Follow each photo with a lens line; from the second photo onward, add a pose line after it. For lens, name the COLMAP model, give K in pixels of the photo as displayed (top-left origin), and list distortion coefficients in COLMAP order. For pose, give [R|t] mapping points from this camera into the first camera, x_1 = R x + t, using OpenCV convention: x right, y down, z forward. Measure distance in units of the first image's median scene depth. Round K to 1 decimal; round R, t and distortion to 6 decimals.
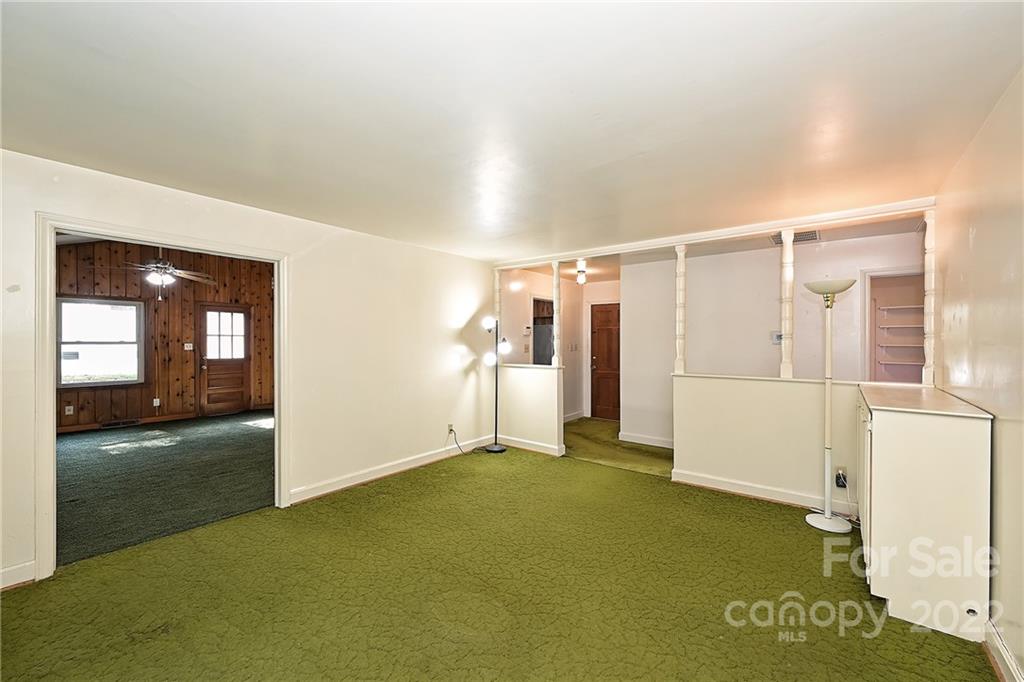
lens RADIAL K [[405.0, 0, 501.4], [0, 405.0, 343.4], [0, 0, 1]] dist [0.000723, -0.000143]
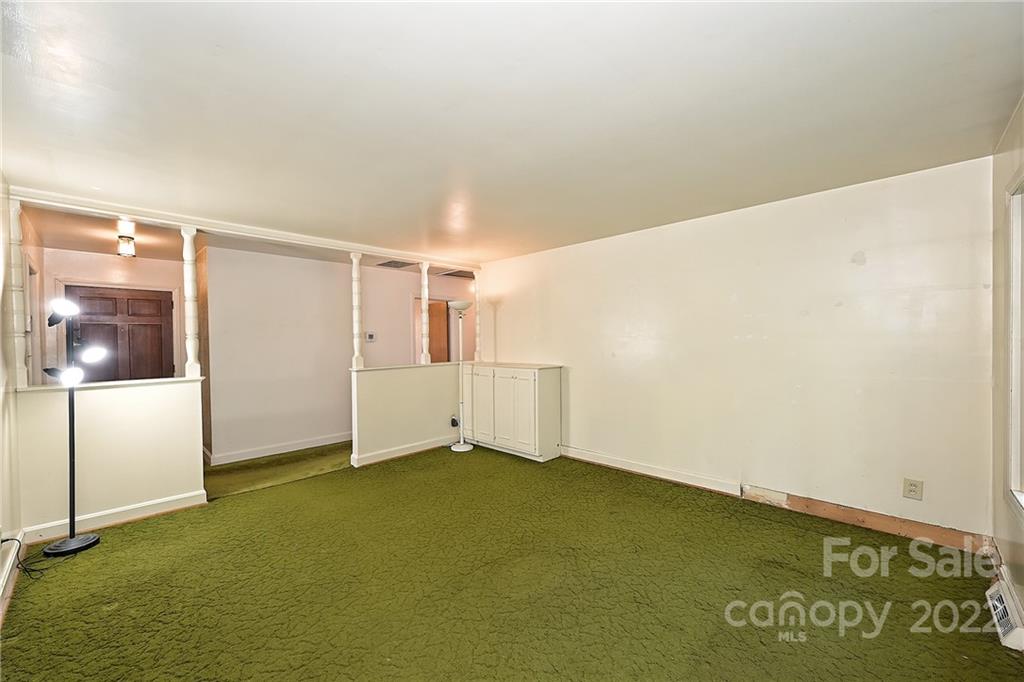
lens RADIAL K [[405.0, 0, 510.6], [0, 405.0, 342.8], [0, 0, 1]] dist [0.000723, -0.000143]
pose [[0.095096, -0.012681, 0.995387, -0.570111], [0.017392, 0.999787, 0.011075, -0.001585], [-0.995316, 0.016259, 0.095296, 0.436701]]
